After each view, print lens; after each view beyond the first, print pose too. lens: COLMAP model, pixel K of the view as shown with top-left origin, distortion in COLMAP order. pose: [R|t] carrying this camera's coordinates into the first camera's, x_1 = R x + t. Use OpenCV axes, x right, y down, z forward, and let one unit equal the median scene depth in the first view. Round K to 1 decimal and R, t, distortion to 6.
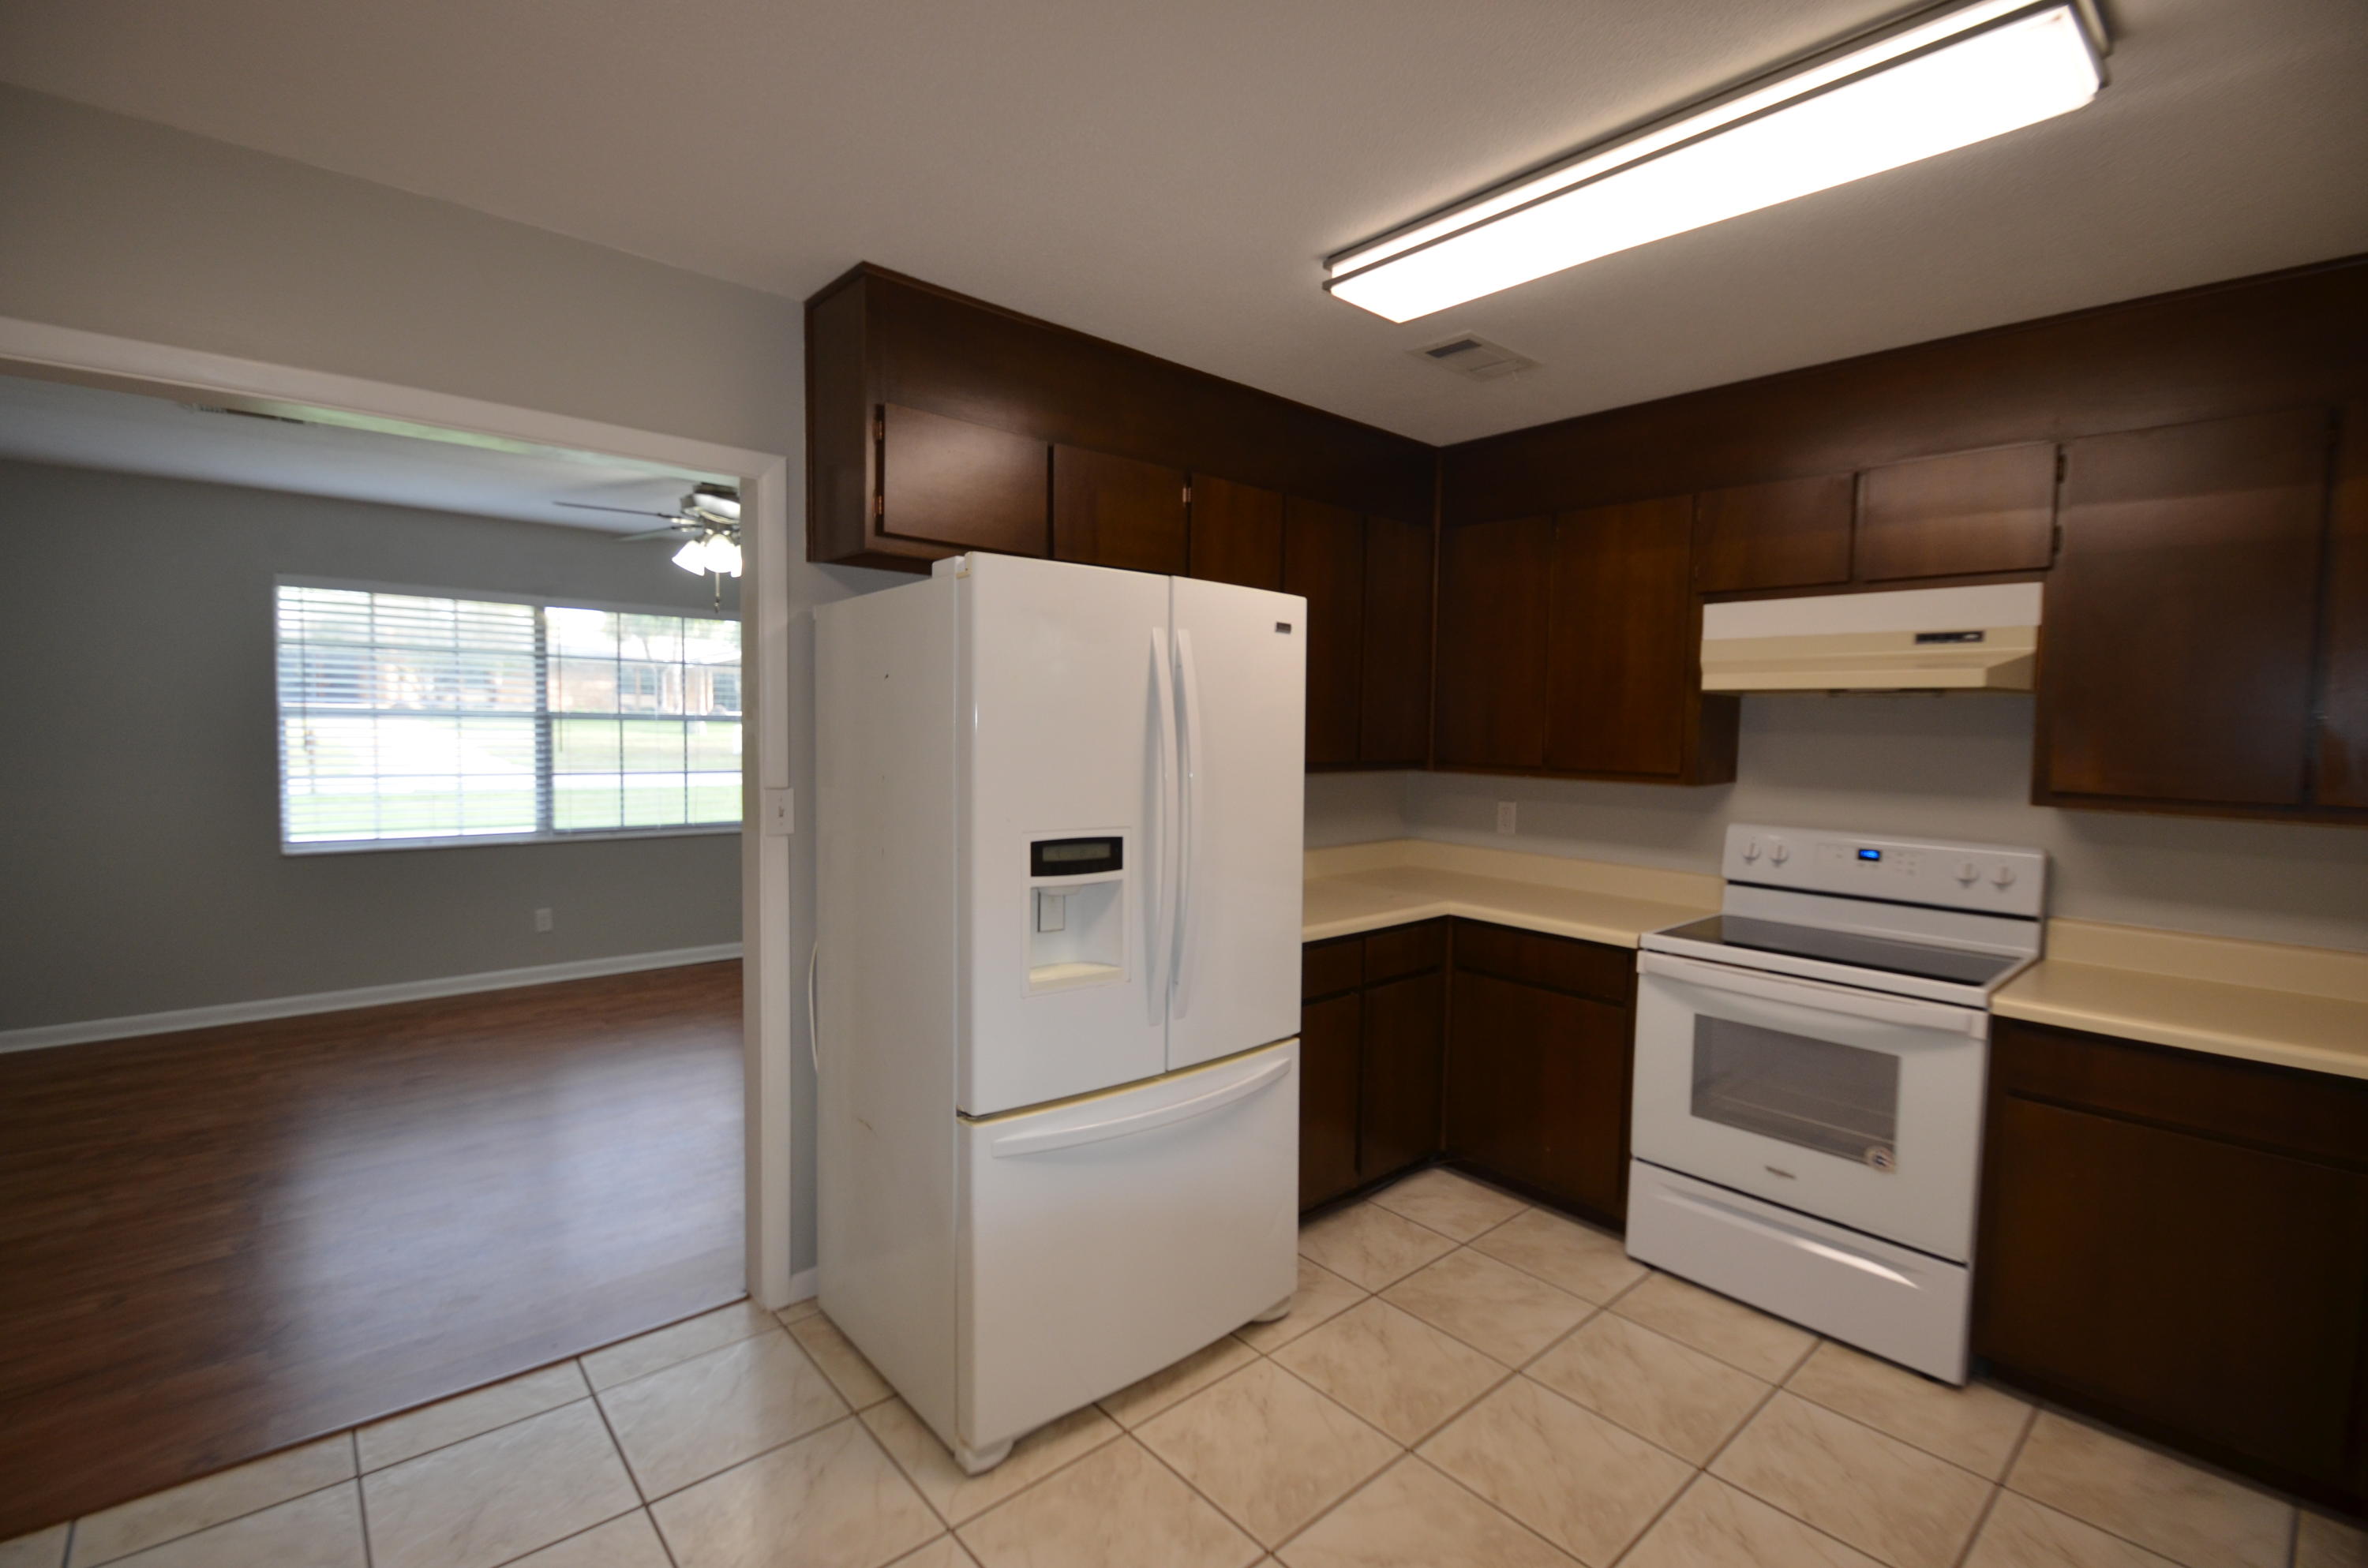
lens RADIAL K [[1045.4, 0, 1184.0], [0, 1045.4, 784.0], [0, 0, 1]] dist [0.013927, -0.015632]
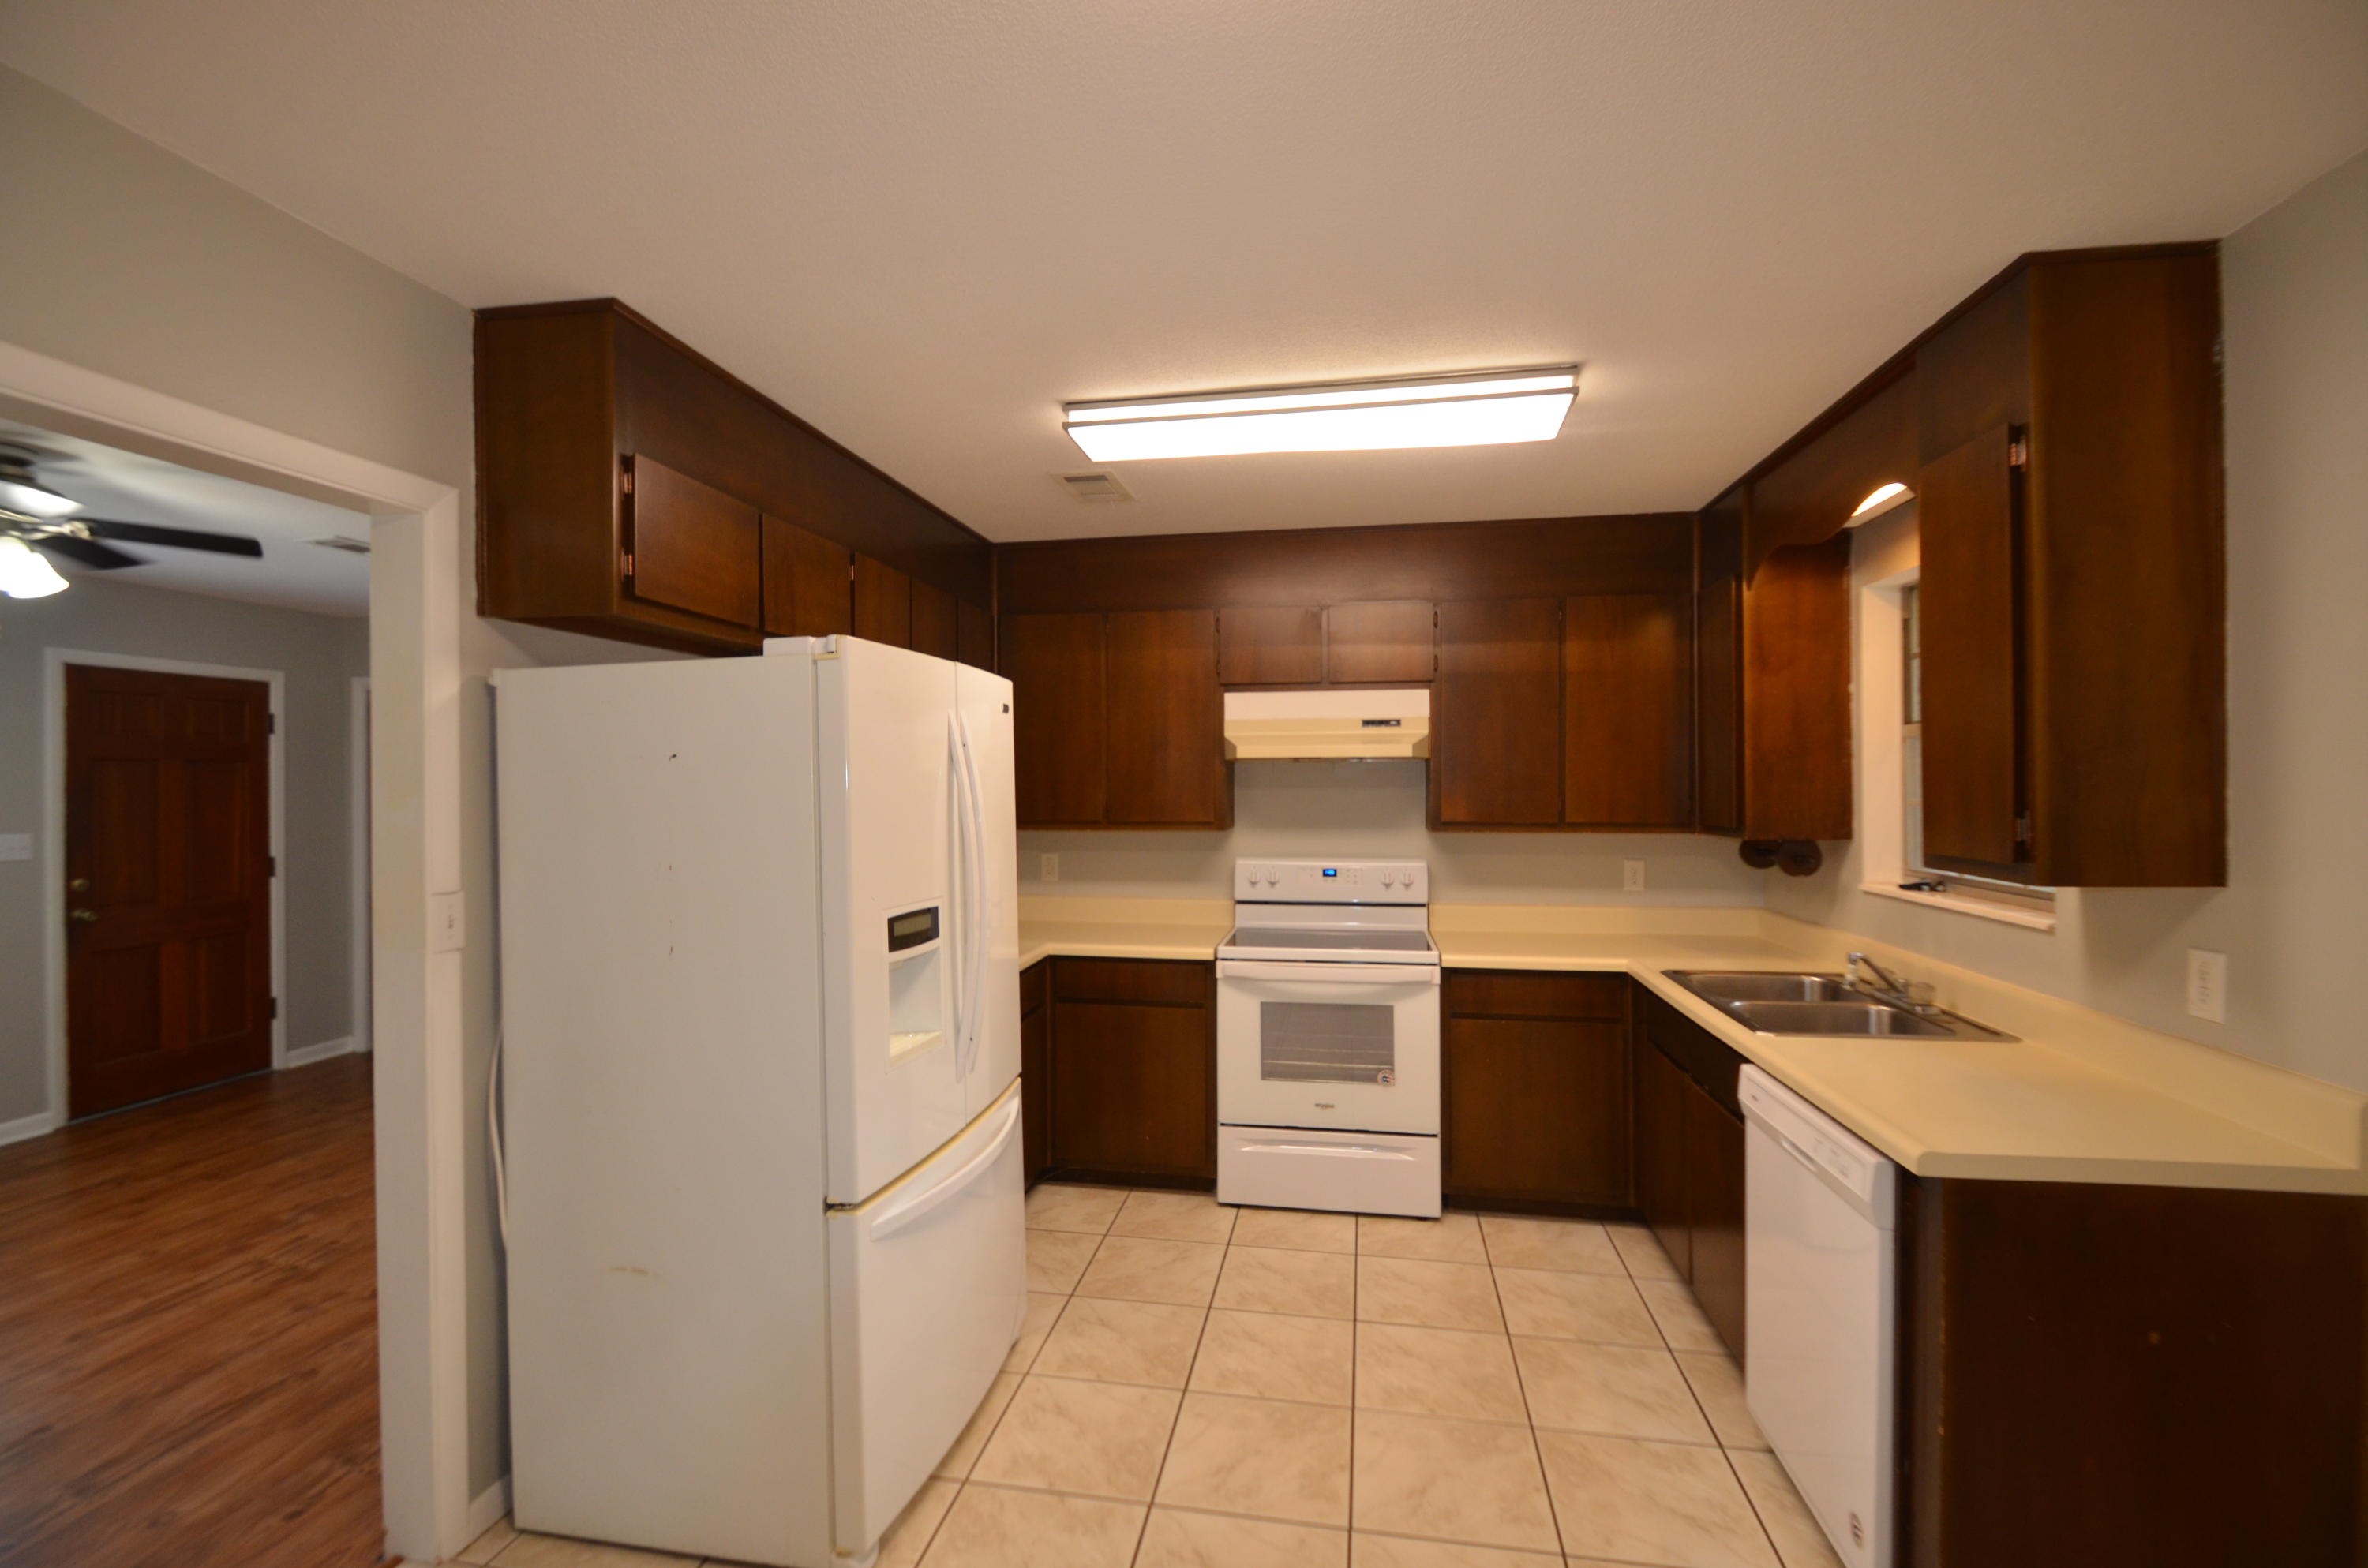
lens RADIAL K [[1045.4, 0, 1184.0], [0, 1045.4, 784.0], [0, 0, 1]] dist [0.013927, -0.015632]
pose [[0.778976, -0.024600, 0.626571, -0.436911], [0.056542, 0.997915, -0.031115, -0.021824], [-0.624499, 0.059665, 0.778743, 0.012254]]
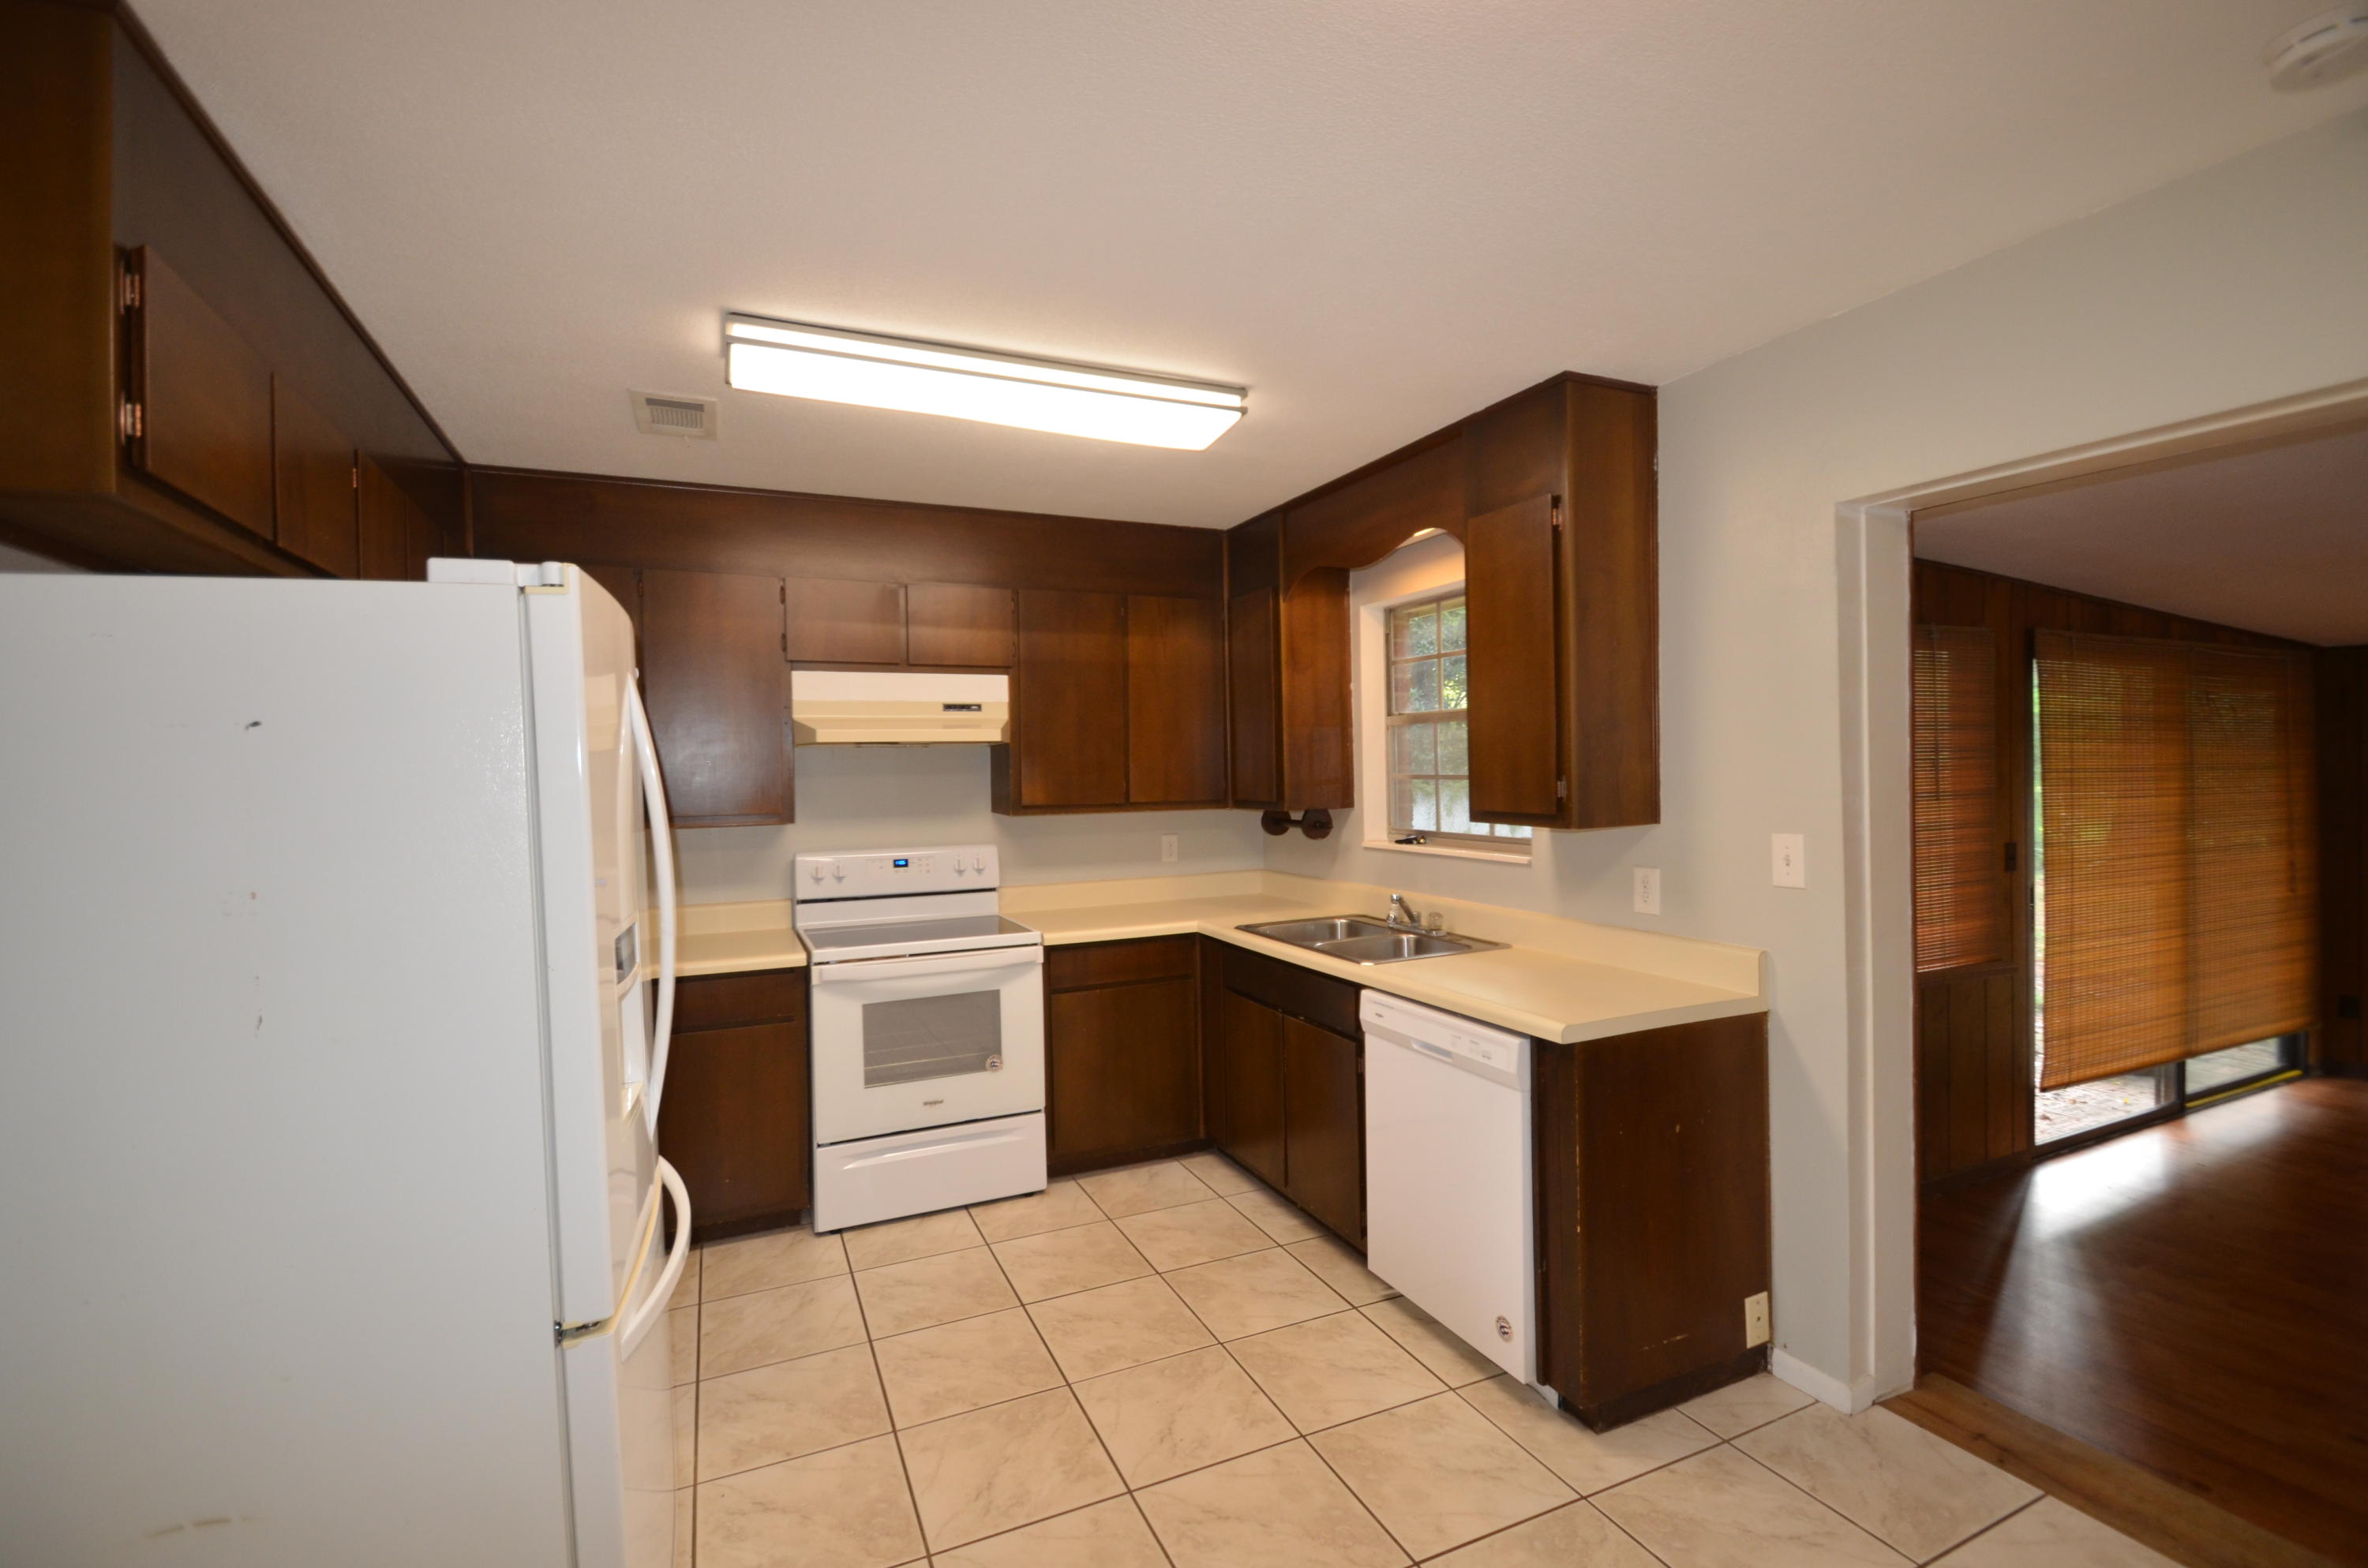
lens RADIAL K [[1042.1, 0, 1184.0], [0, 1042.1, 784.0], [0, 0, 1]] dist [0.009692, 0.000099]
pose [[0.288418, -0.039849, 0.956675, -0.600318], [0.080639, 0.996595, 0.017200, -0.031897], [-0.954103, 0.072185, 0.290650, 0.280628]]
